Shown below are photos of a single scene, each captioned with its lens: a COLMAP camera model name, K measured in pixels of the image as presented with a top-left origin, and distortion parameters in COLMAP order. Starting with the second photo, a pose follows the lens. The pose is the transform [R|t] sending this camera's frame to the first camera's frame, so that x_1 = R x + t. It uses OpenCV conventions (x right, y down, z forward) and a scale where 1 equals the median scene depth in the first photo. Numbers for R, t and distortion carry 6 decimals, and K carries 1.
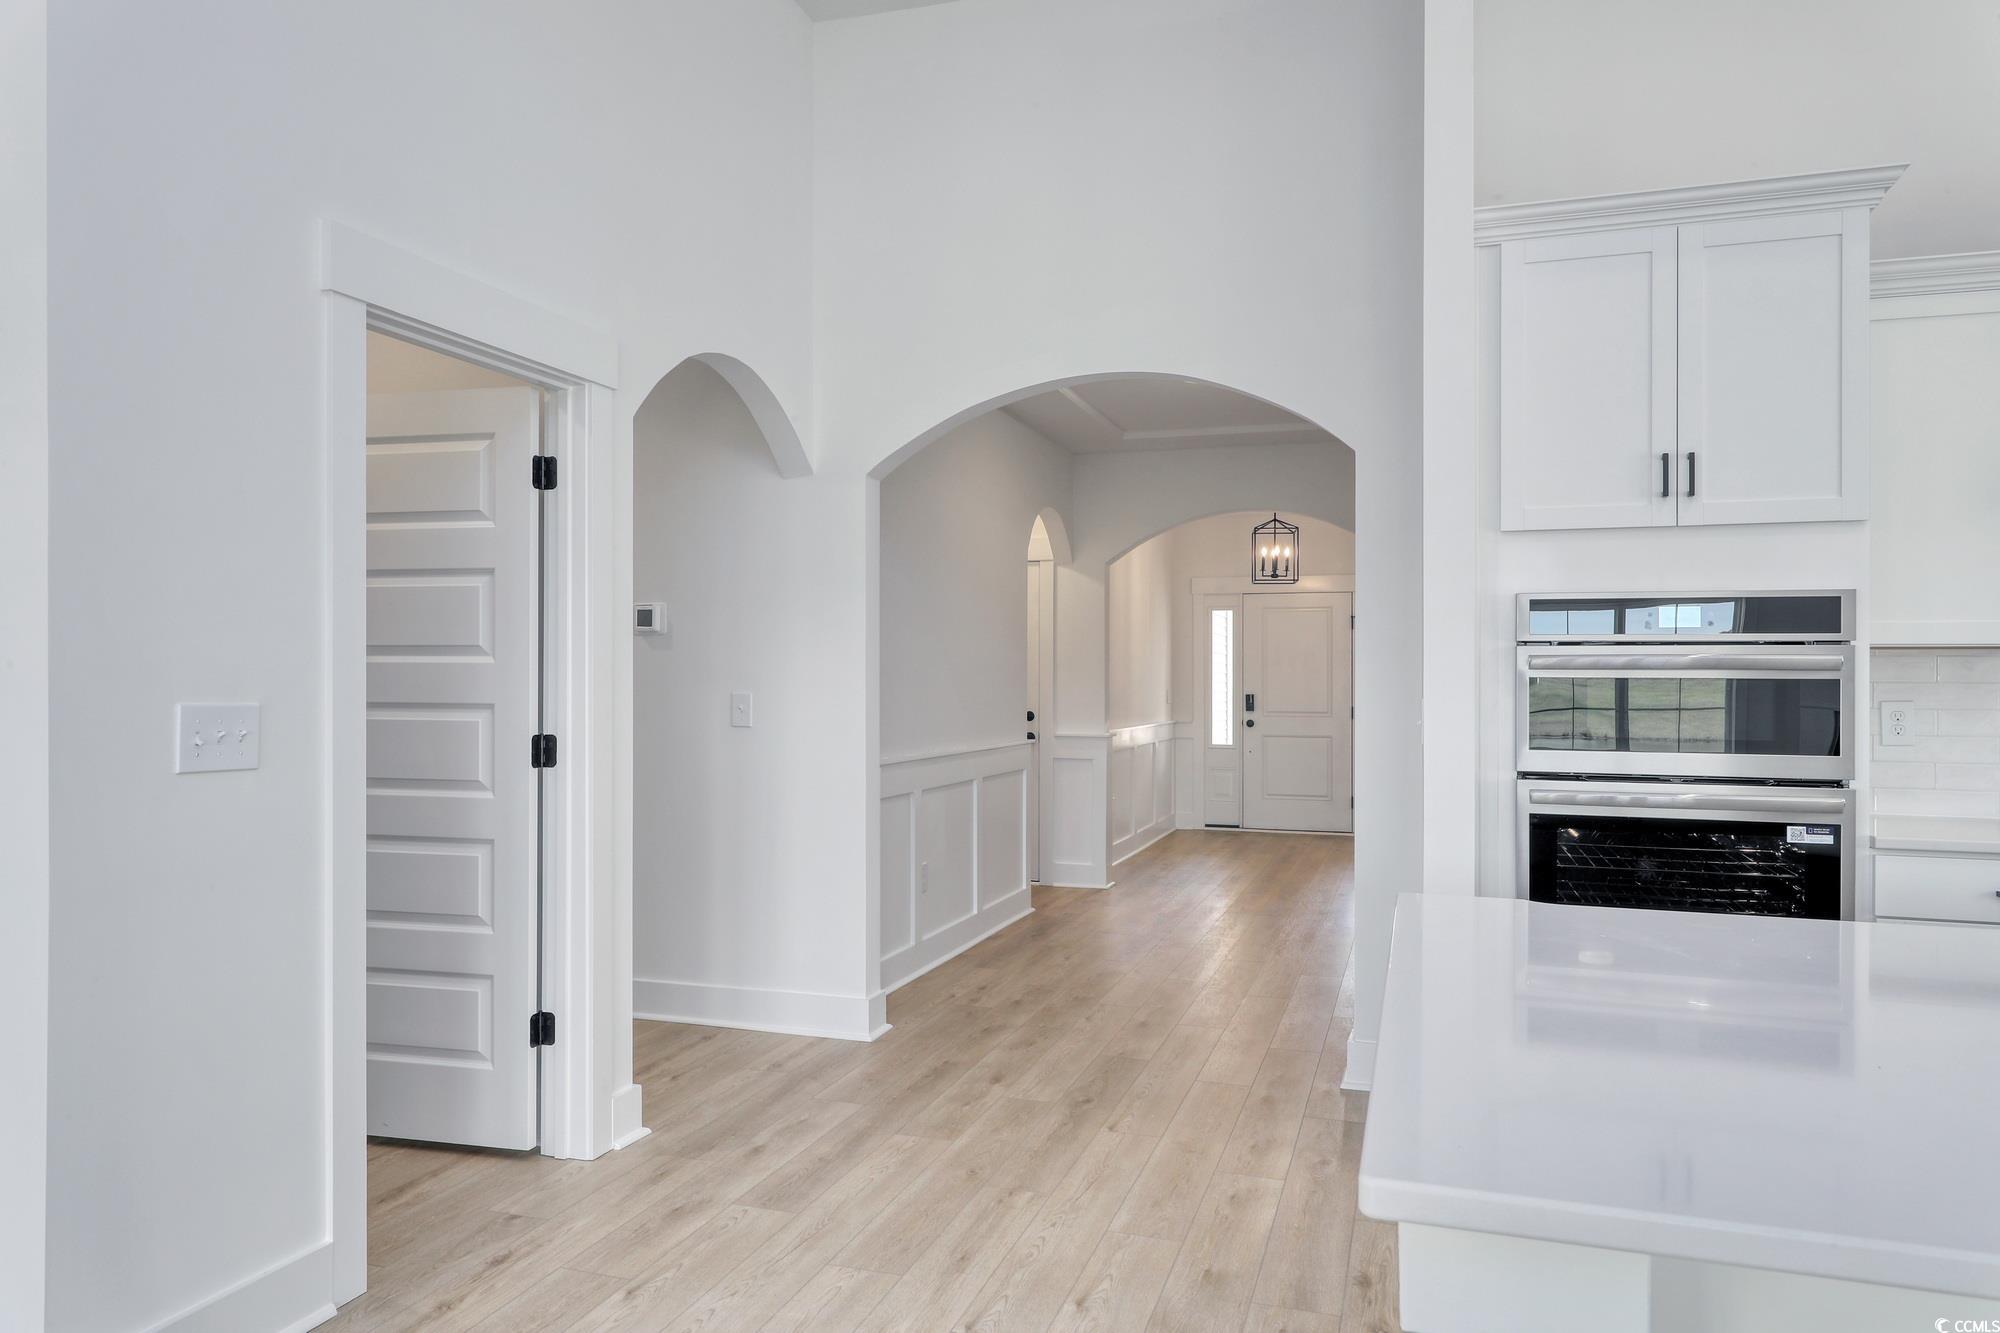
lens RADIAL K [[1308.3, 0, 995.0], [0, 1308.3, 669.9], [0, 0, 1]] dist [0.002353, 0.001058]
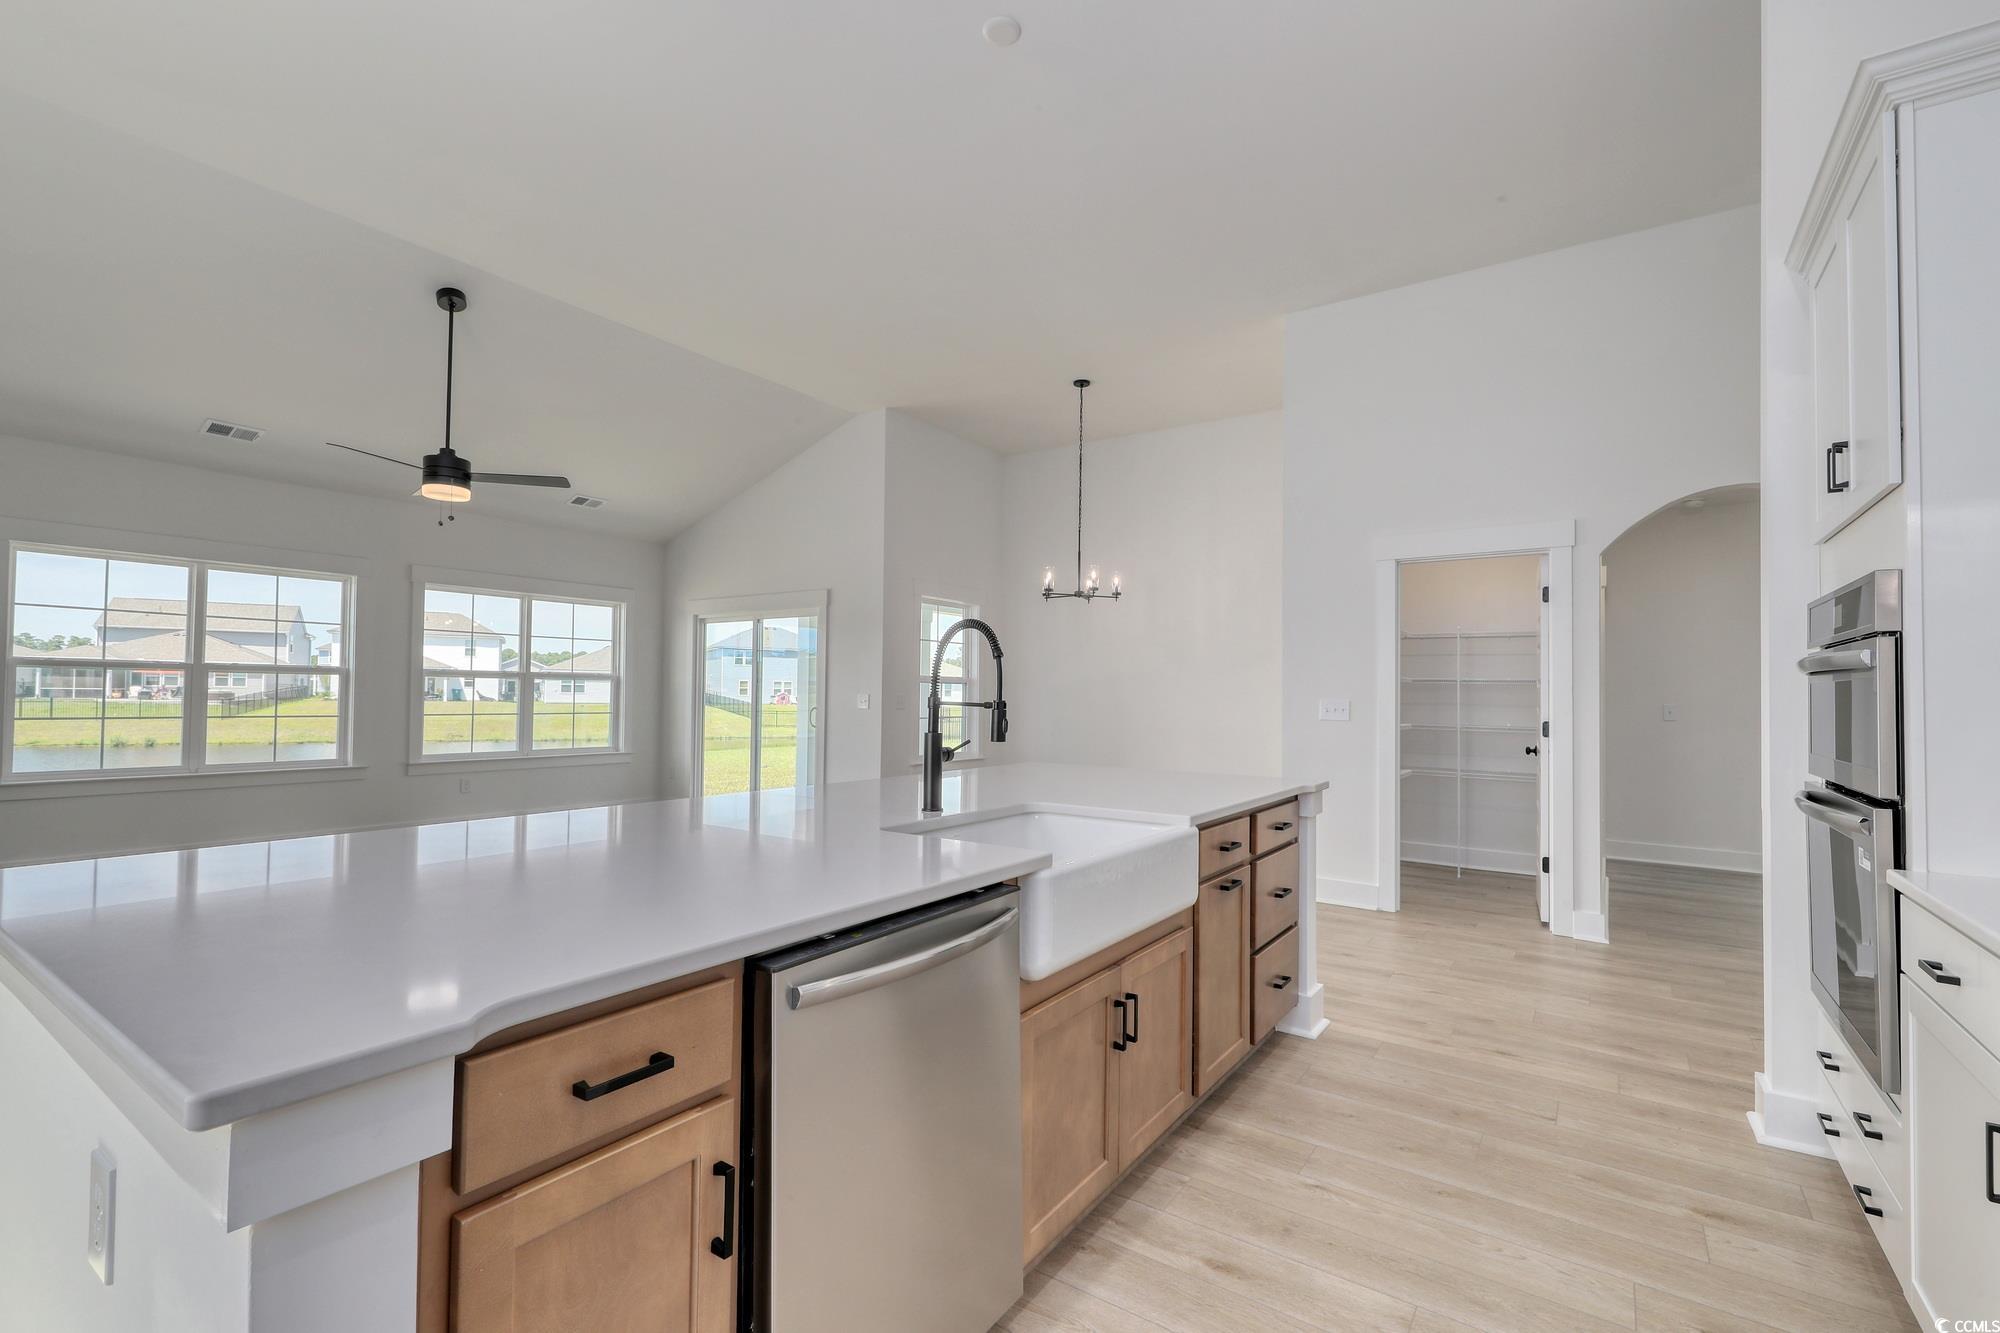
lens RADIAL K [[881.9, 0, 1003.7], [0, 881.9, 676.7], [0, 0, 1]] dist [0.001761, -0.000011]
pose [[-0.277962, -0.027208, -0.960207, 1.245569], [-0.006523, 0.999629, -0.026436, 0.022257], [0.960570, -0.001085, -0.278036, 0.572827]]
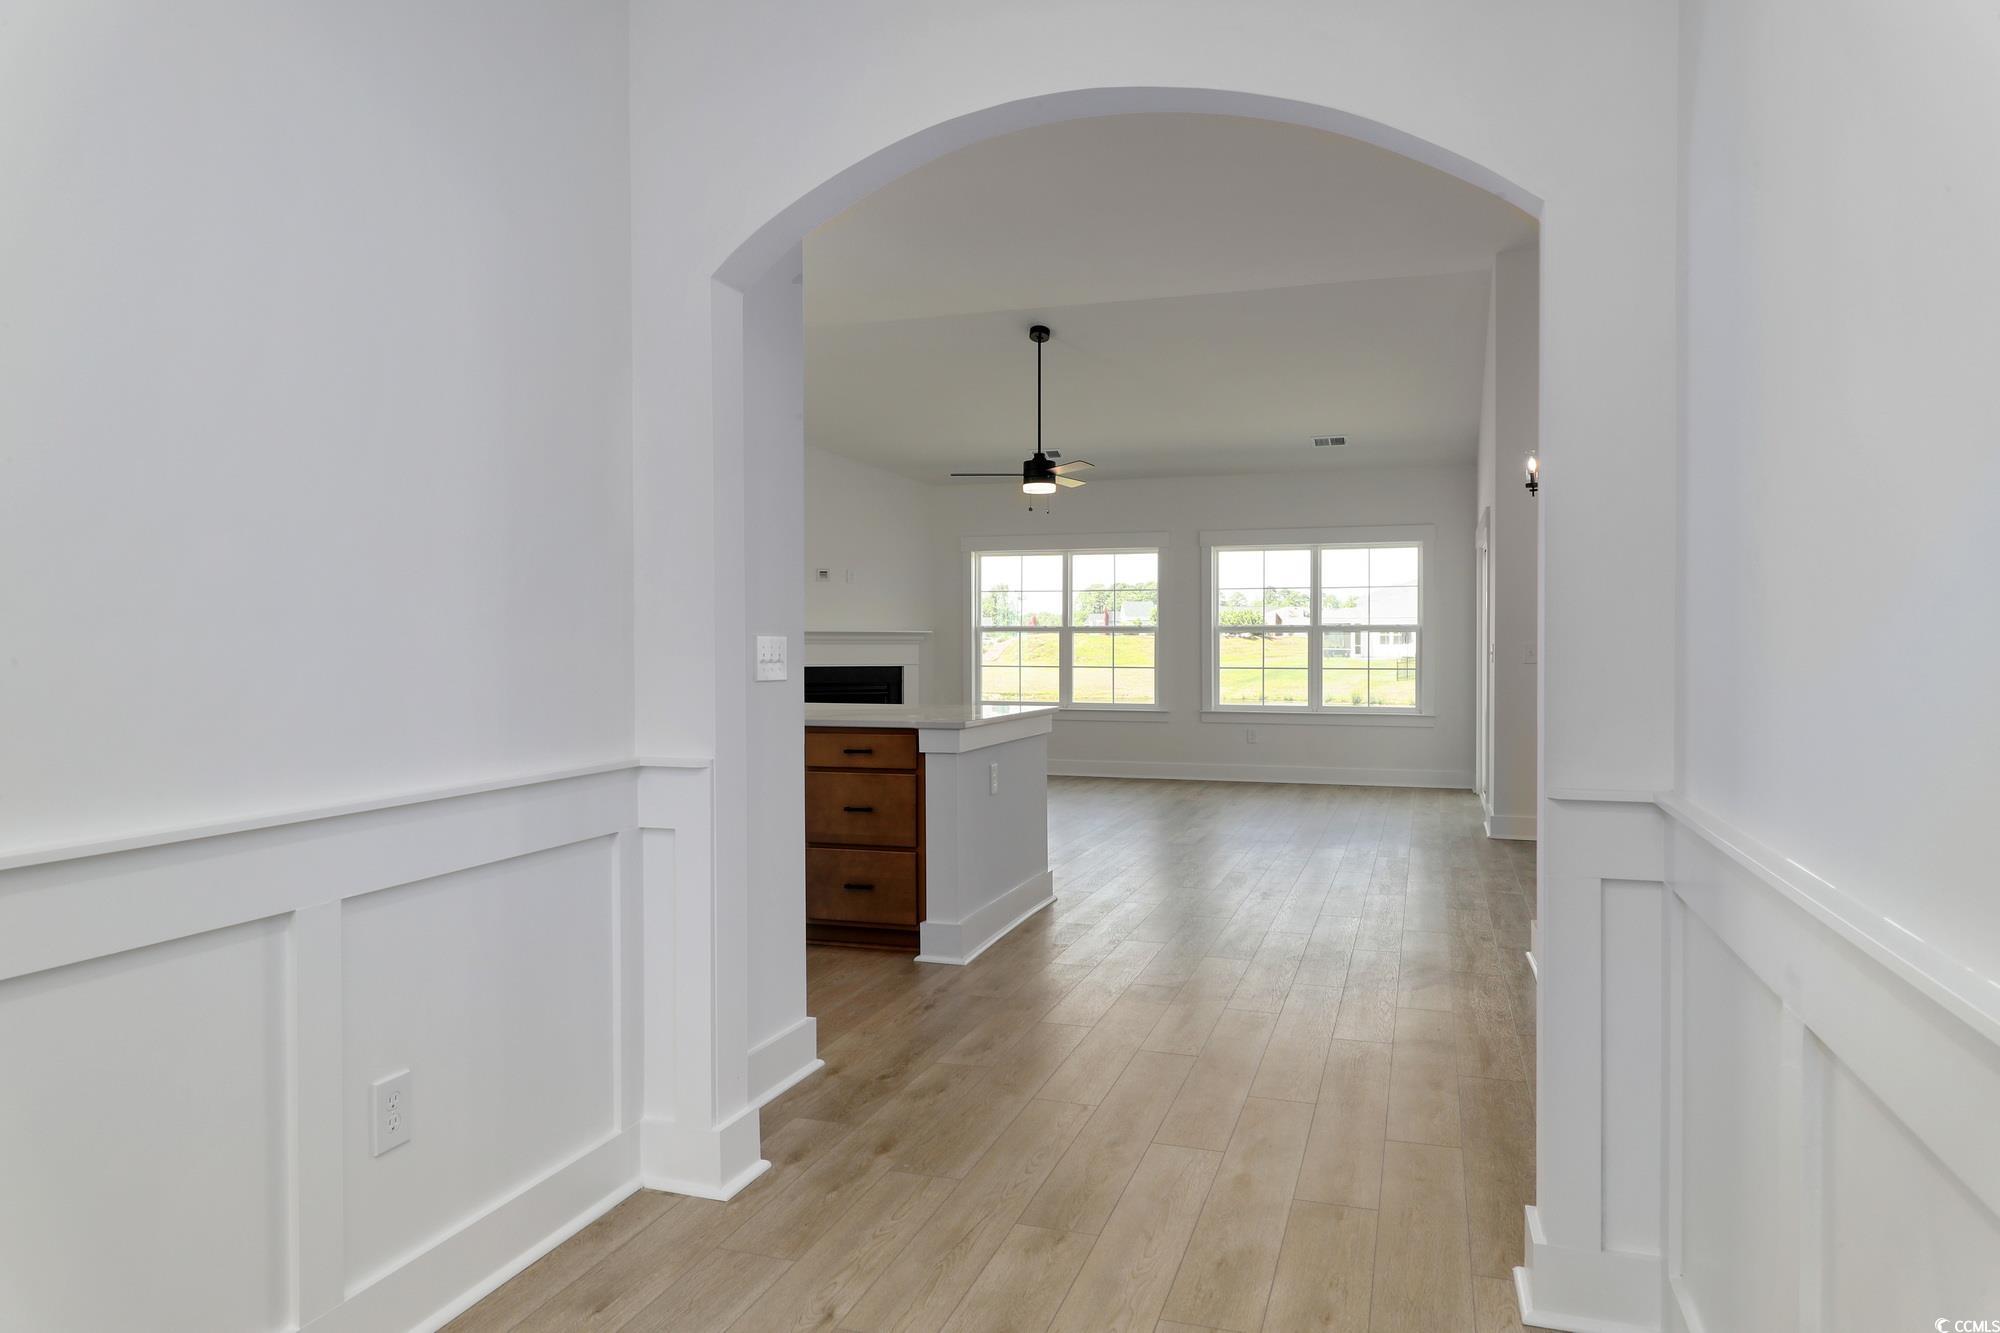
lens RADIAL K [[1308.3, 0, 995.0], [0, 1308.3, 669.9], [0, 0, 1]] dist [0.002353, 0.001058]
pose [[-0.999994, -0.003145, -0.001527, 0.168036], [-0.003163, 0.999926, 0.011770, 0.035471], [0.001490, 0.011775, -0.999930, 2.085258]]
